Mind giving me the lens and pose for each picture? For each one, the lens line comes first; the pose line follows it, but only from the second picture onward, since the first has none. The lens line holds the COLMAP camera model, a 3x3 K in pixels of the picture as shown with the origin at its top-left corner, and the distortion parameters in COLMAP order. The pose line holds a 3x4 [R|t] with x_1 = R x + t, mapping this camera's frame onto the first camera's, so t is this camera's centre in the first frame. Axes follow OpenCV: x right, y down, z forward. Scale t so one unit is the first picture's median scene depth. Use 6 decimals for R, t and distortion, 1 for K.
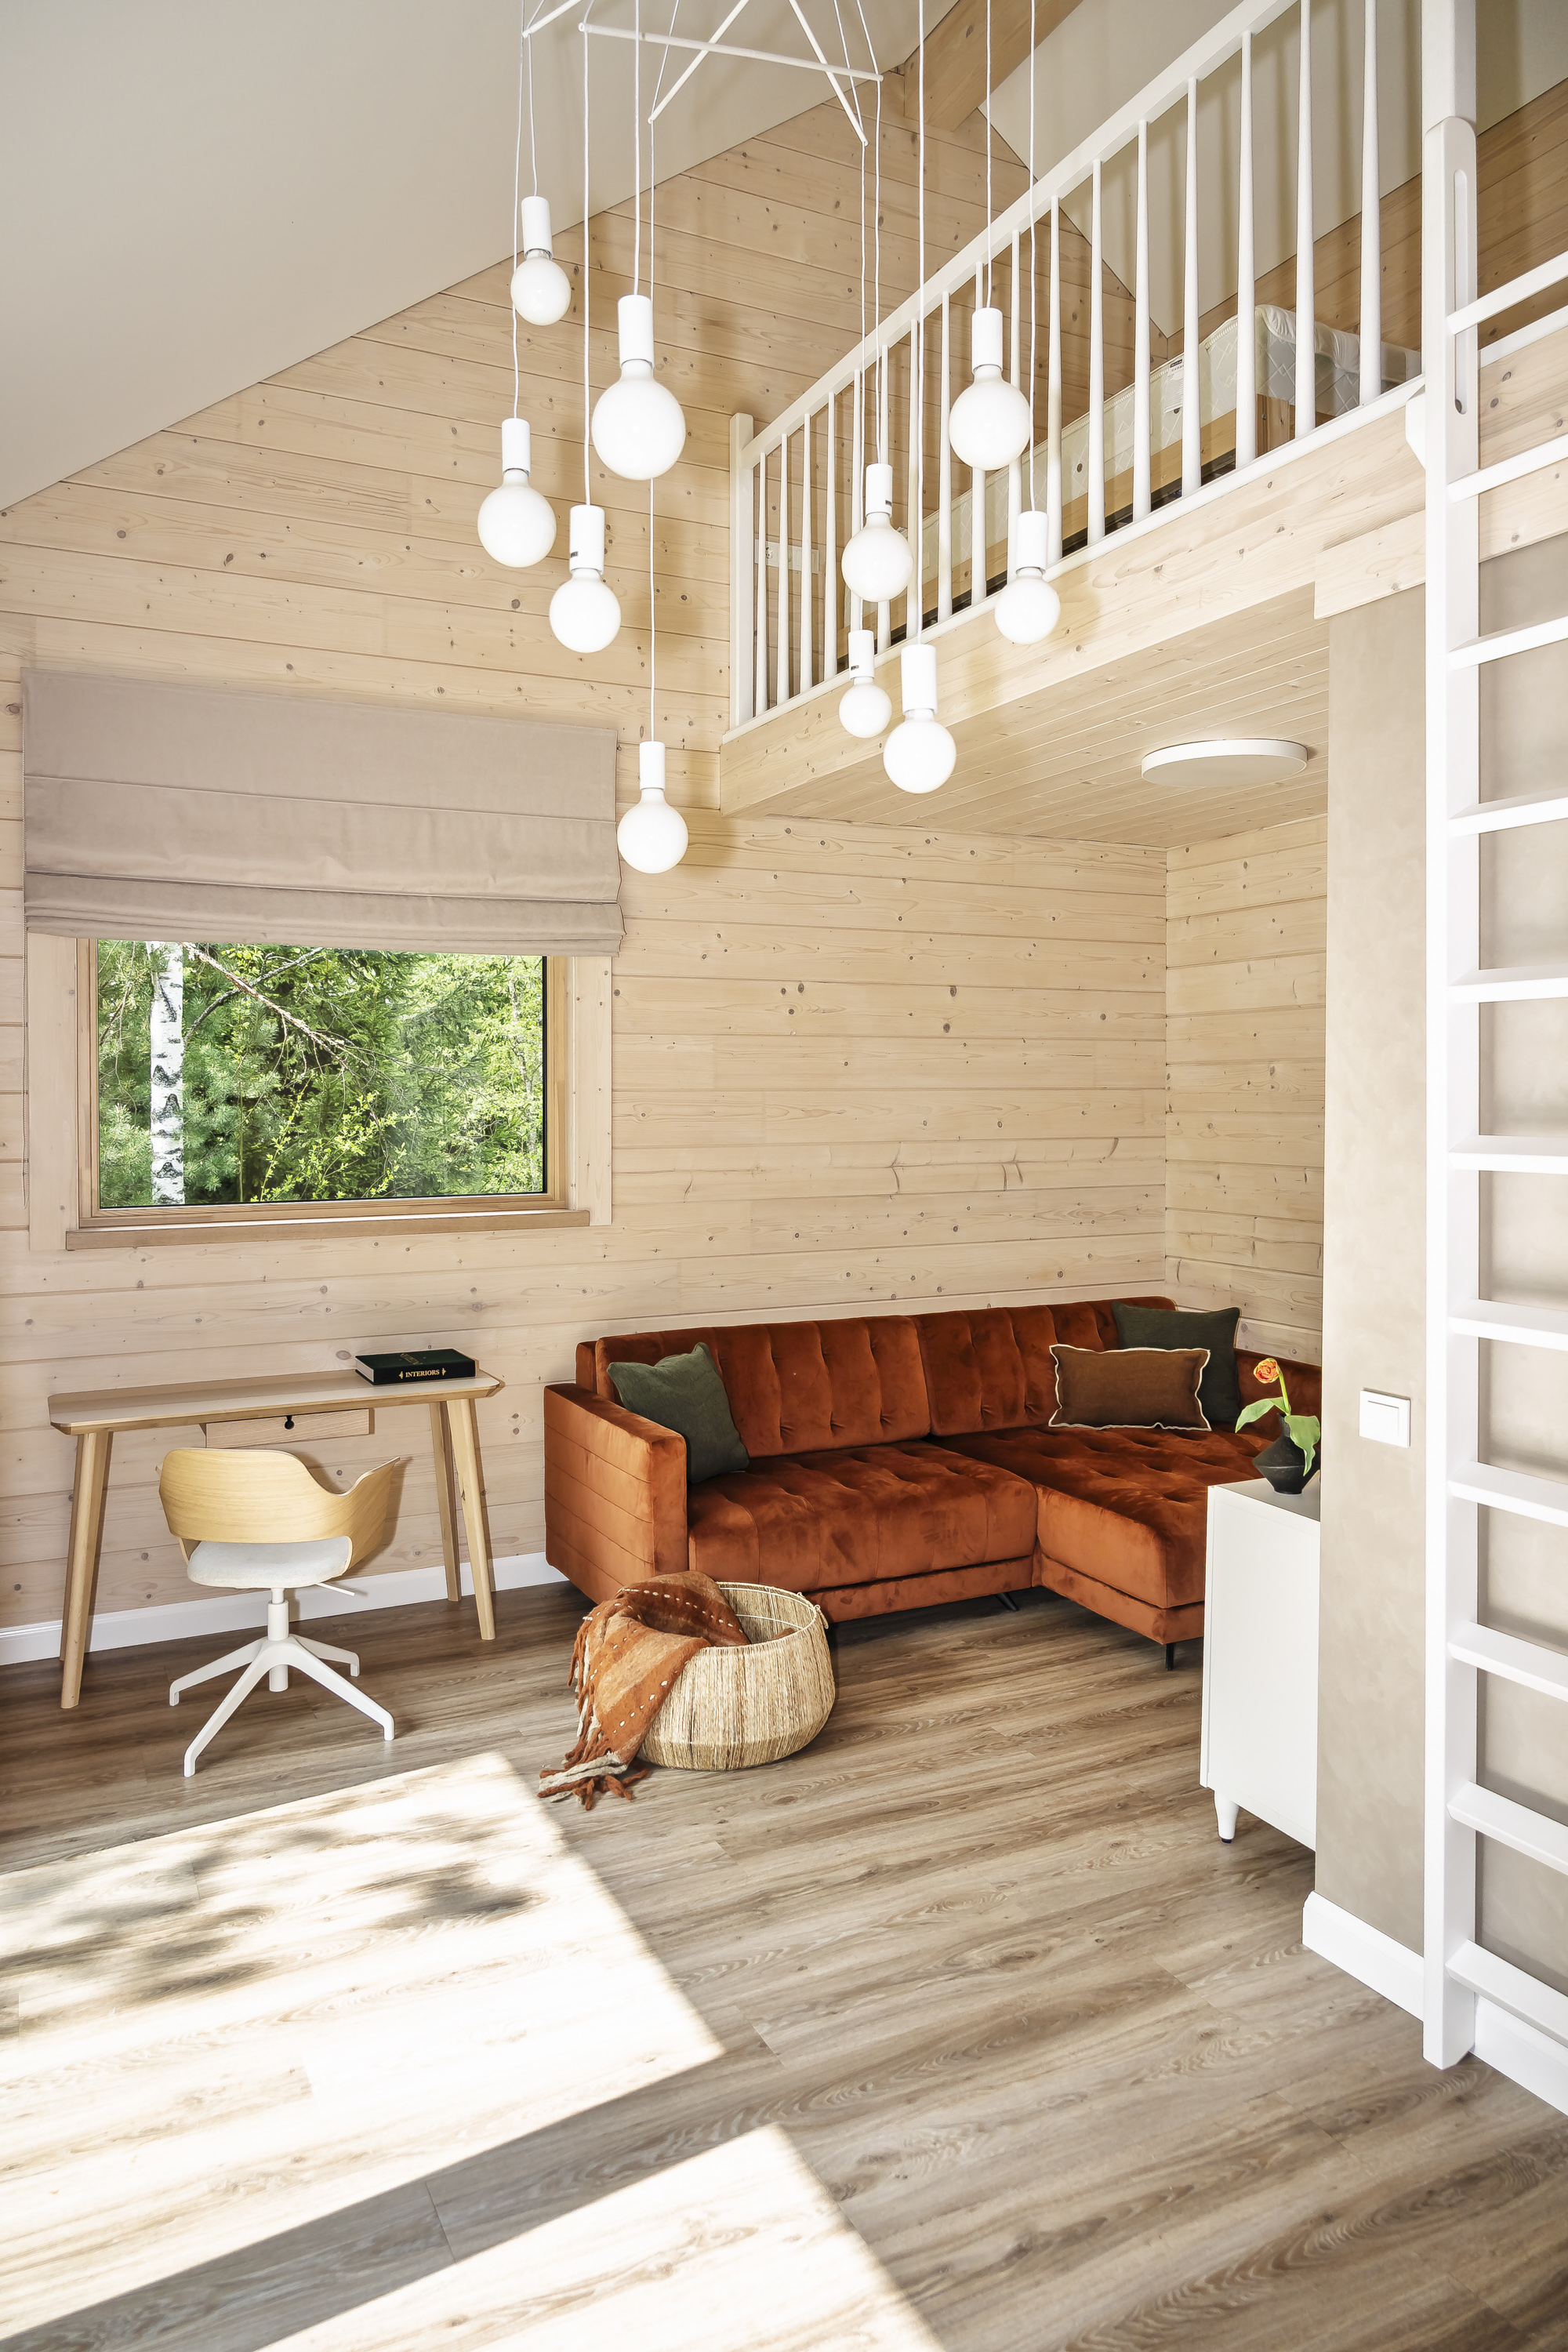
lens RADIAL K [[1530.7, 0, 762.9], [0, 1530.7, 1135.0], [0, 0, 1]] dist [-0.003836, -0.001792]
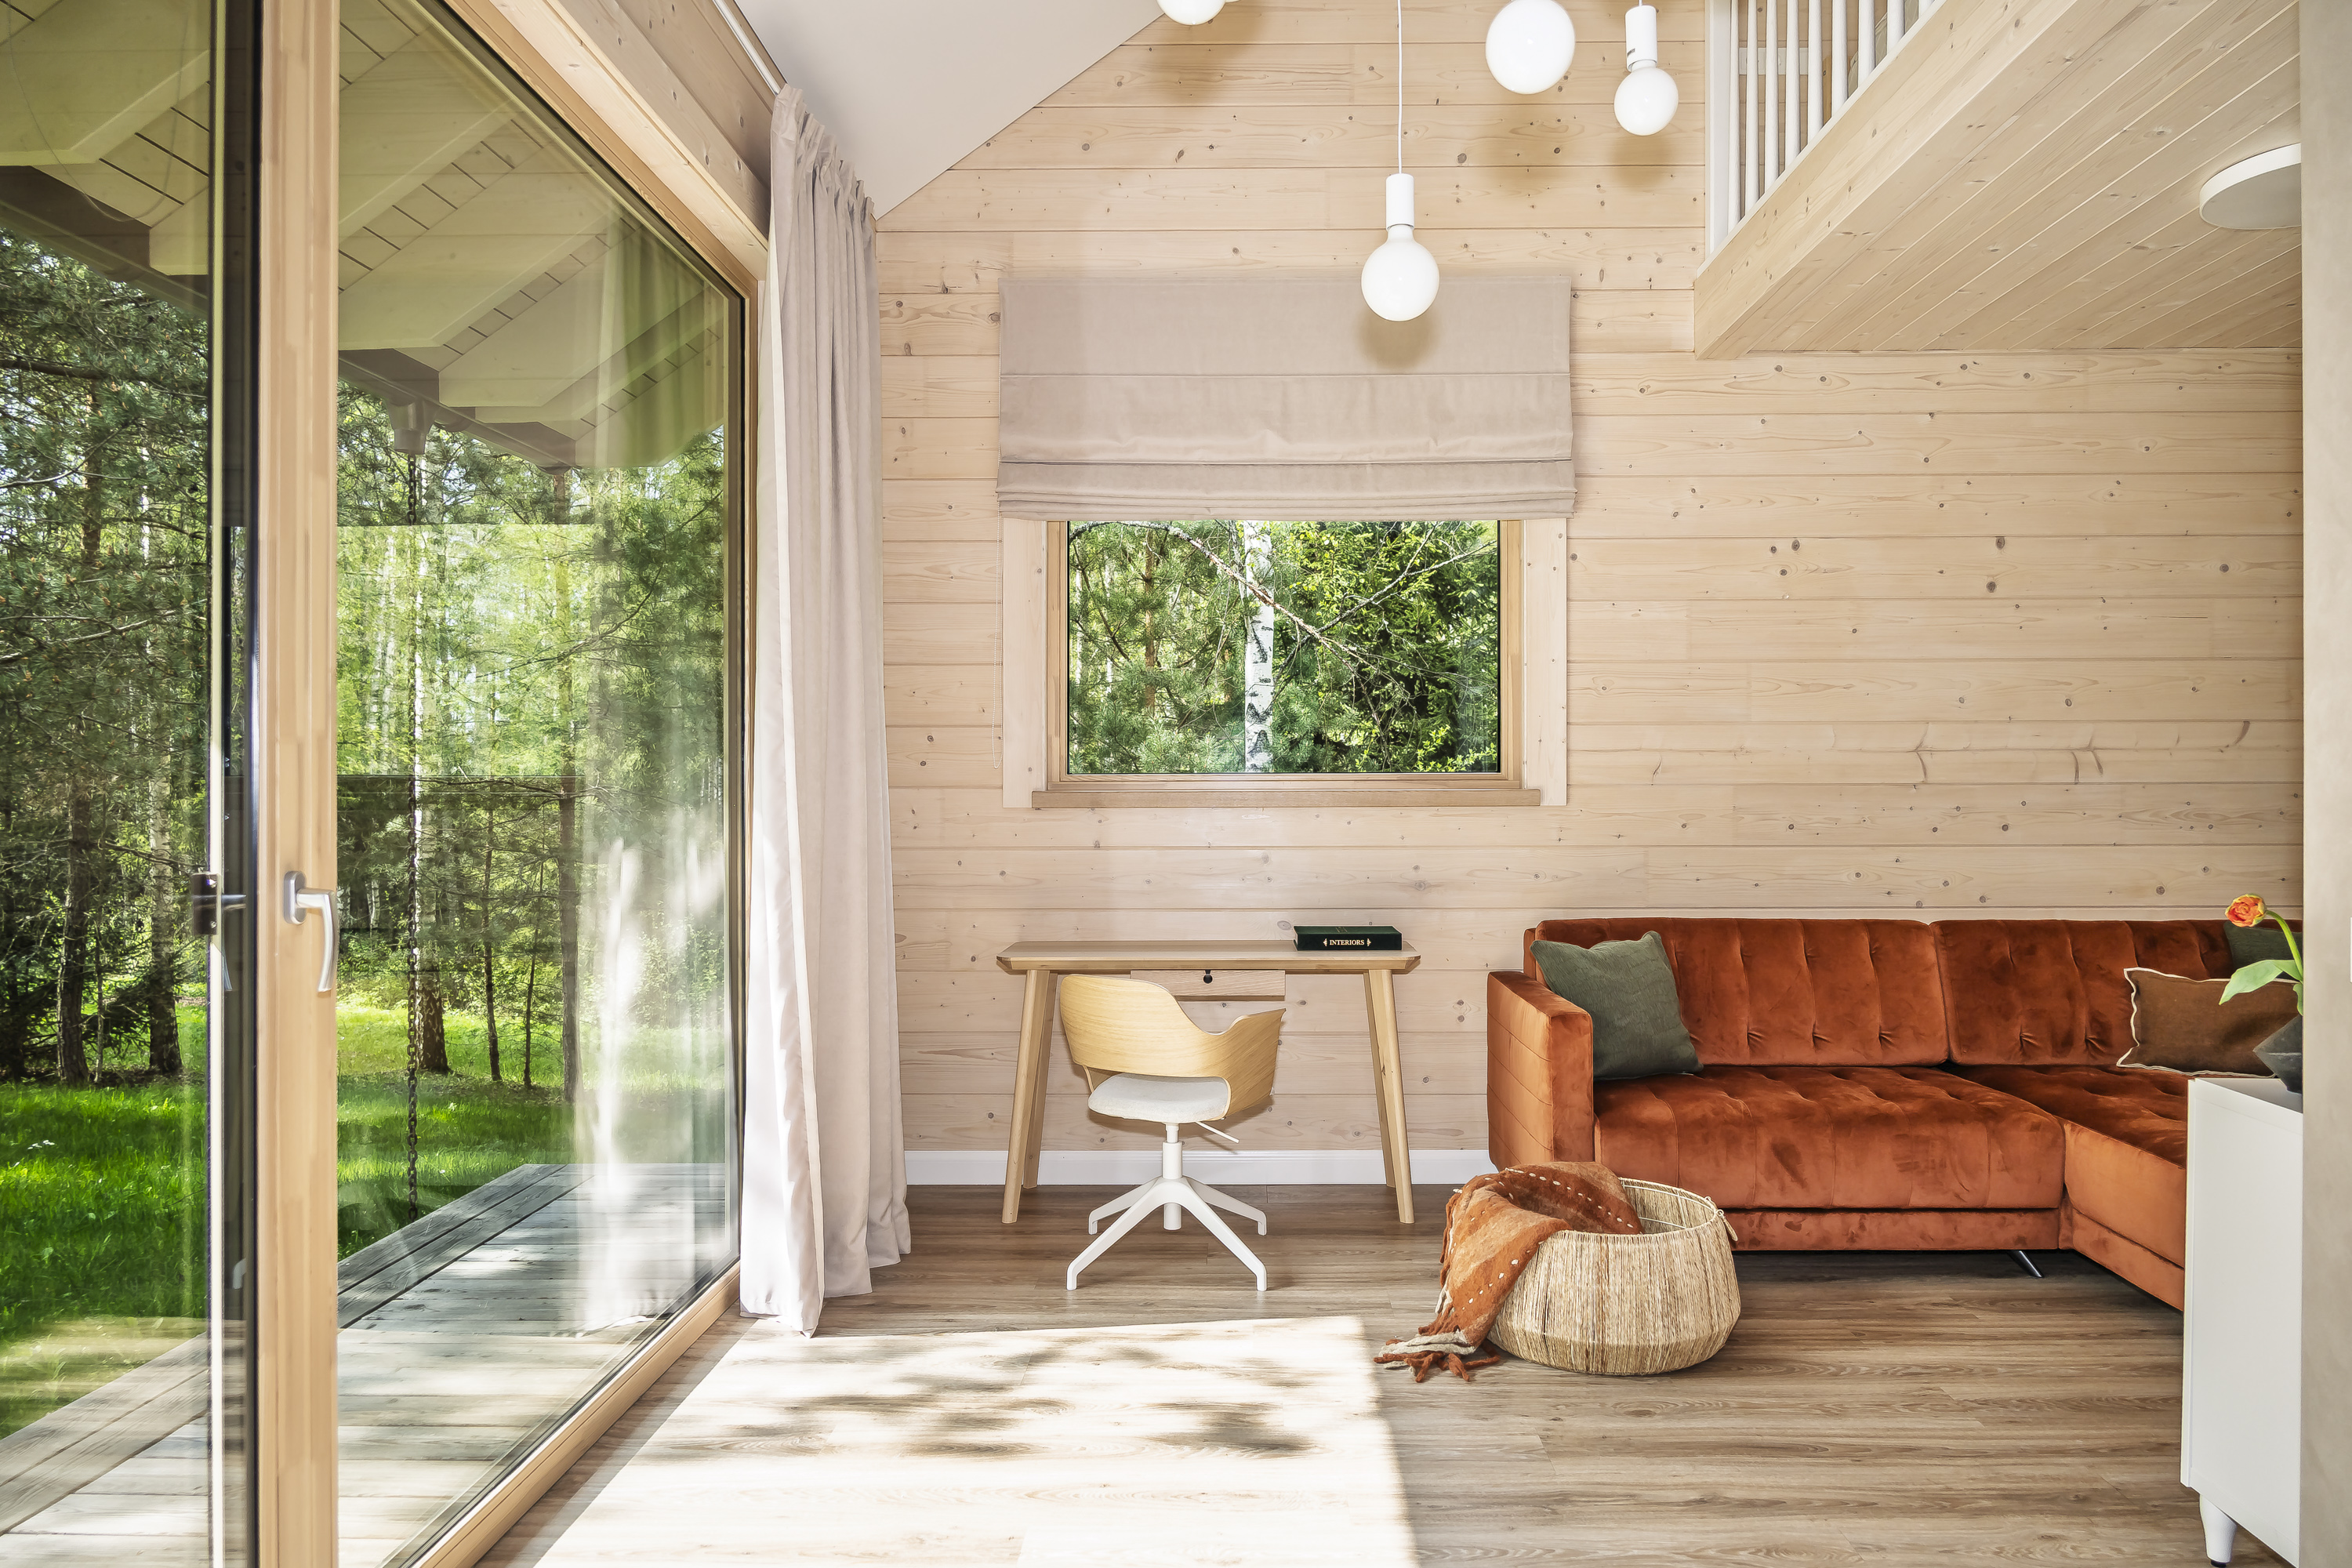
lens RADIAL K [[1530.7, 0, 1235.6], [0, 1530.7, 779.6], [0, 0, 1]] dist [-0.003836, -0.001792]
pose [[0.896487, -0.000270, -0.443070, 0.161154], [-0.012999, 0.999553, -0.026912, 0.085599], [0.442880, 0.029885, 0.896083, 0.093144]]
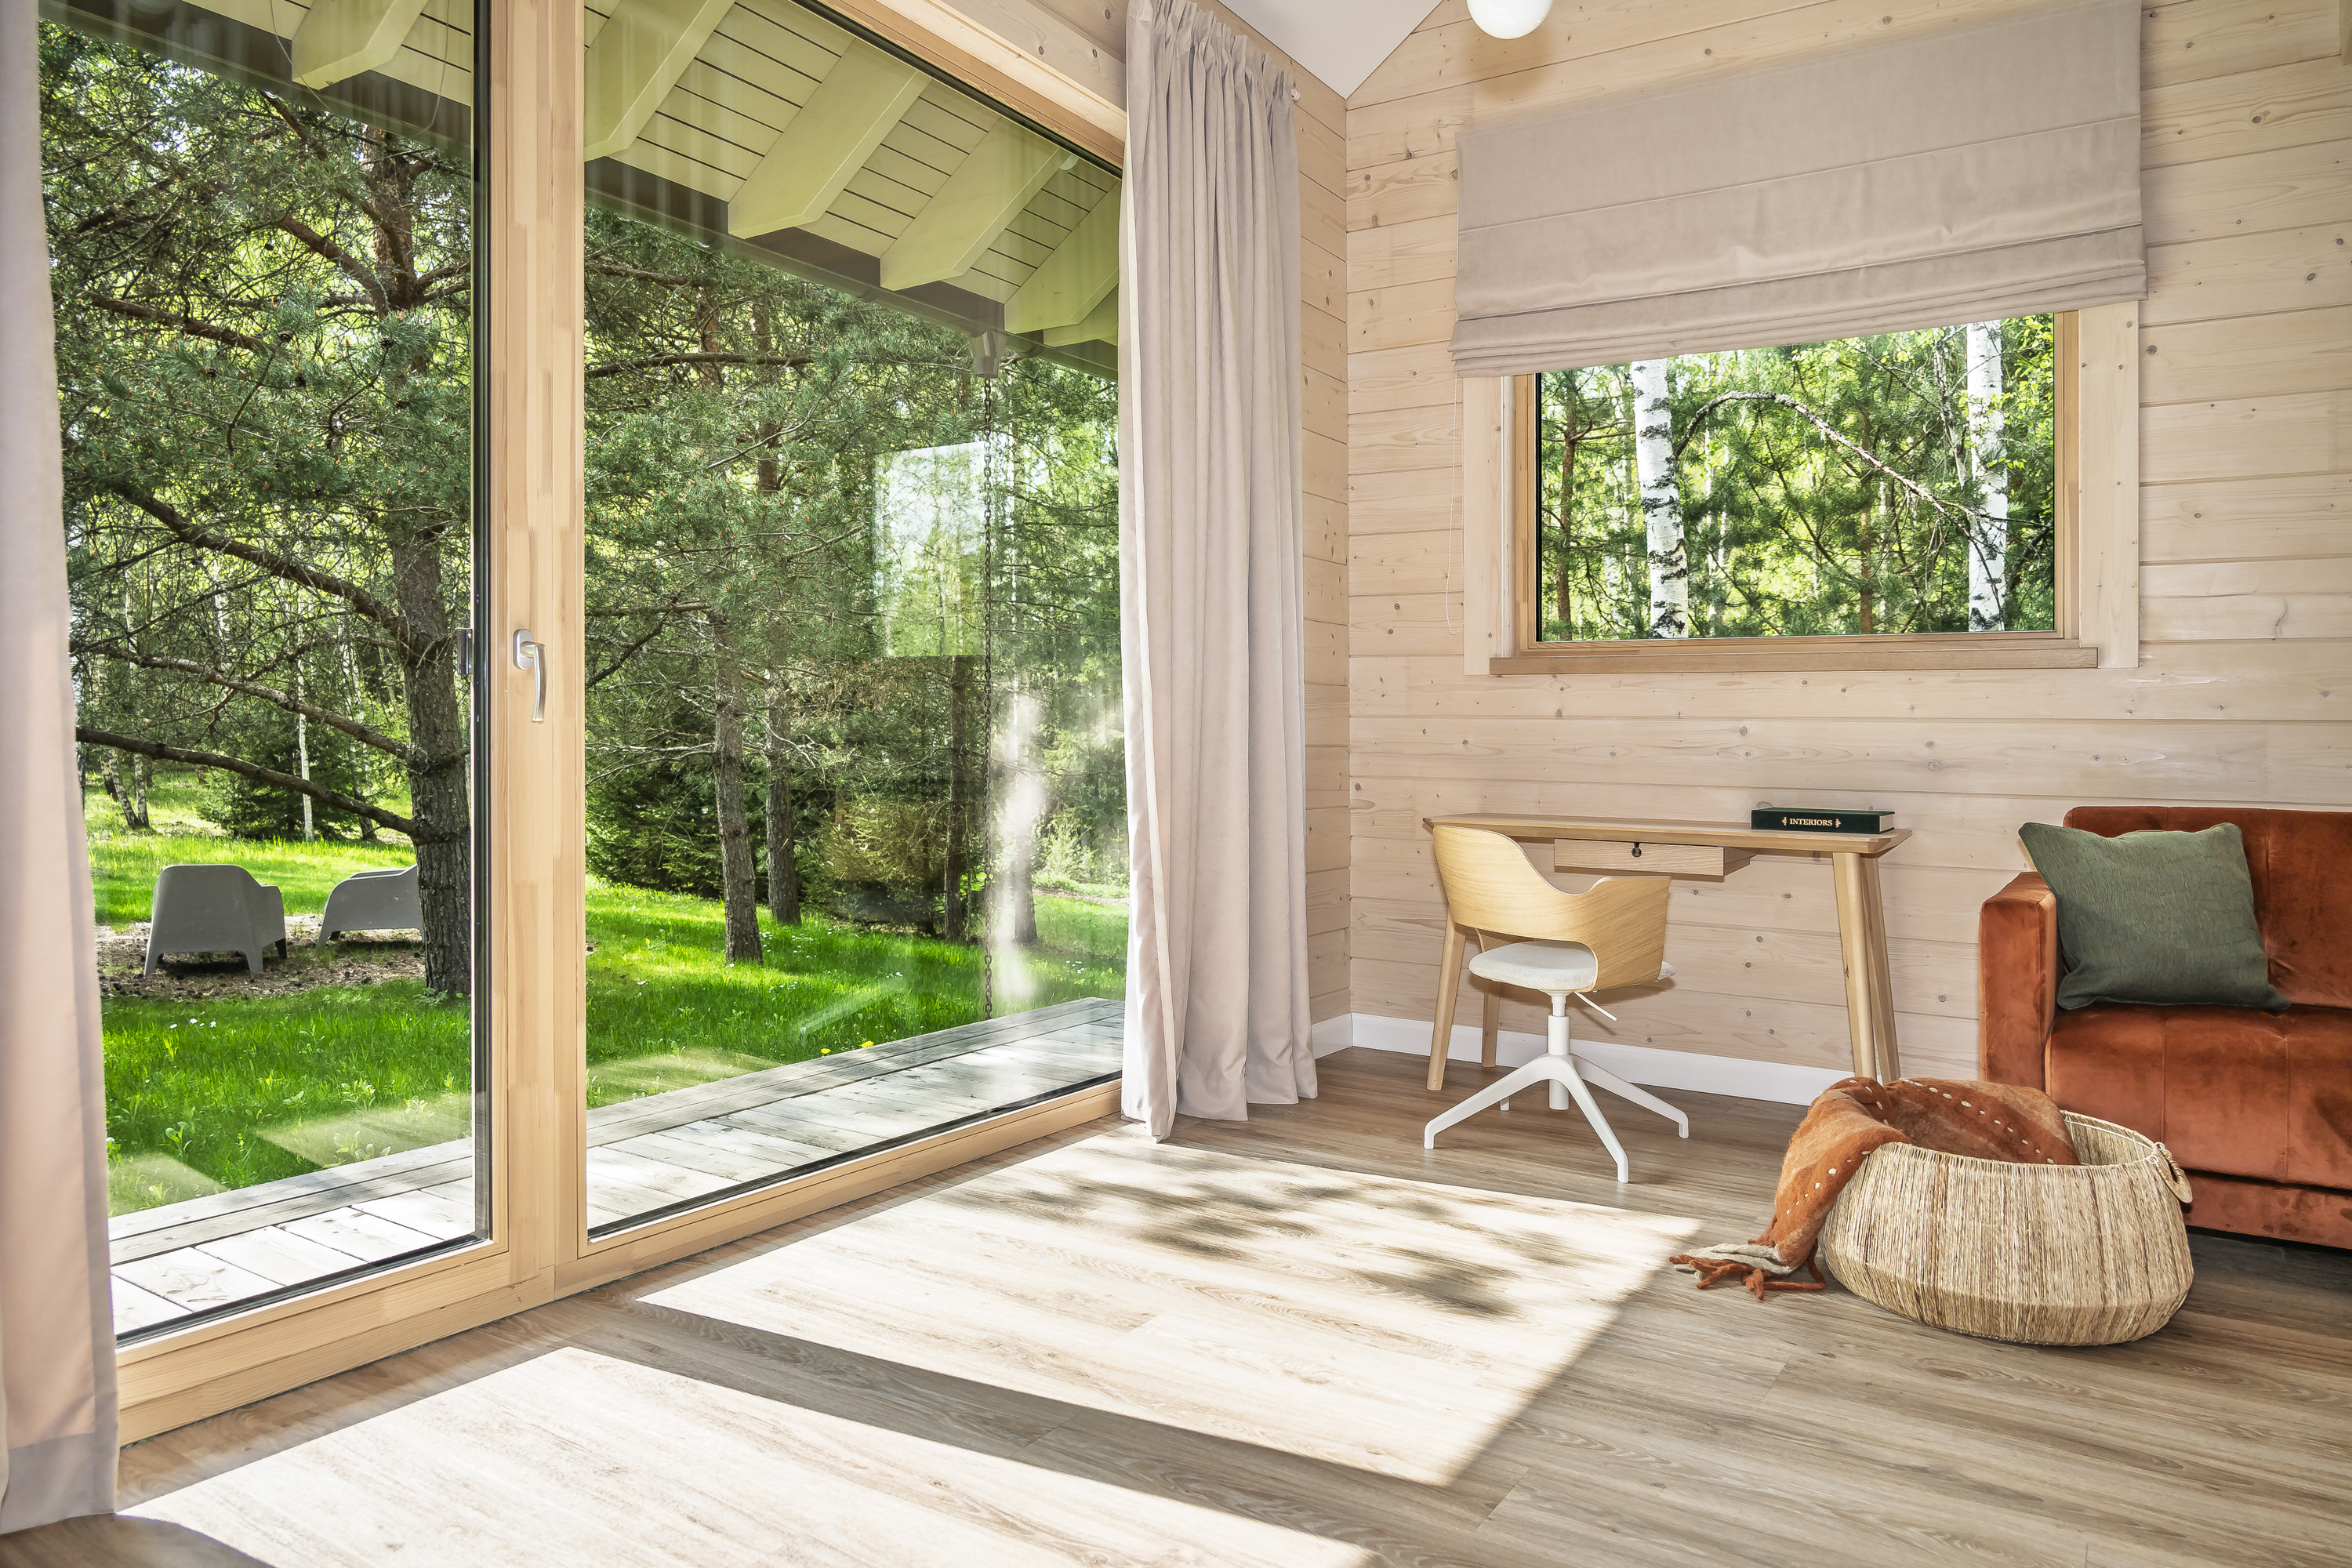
lens RADIAL K [[1530.7, 0, 1205.1], [0, 1530.7, 738.1], [0, 0, 1]] dist [-0.003836, -0.001792]
pose [[0.528647, 0.012152, -0.848755, 0.348197], [-0.037110, 0.999272, -0.008806, 0.140390], [0.848030, 0.036153, 0.528714, 0.286814]]
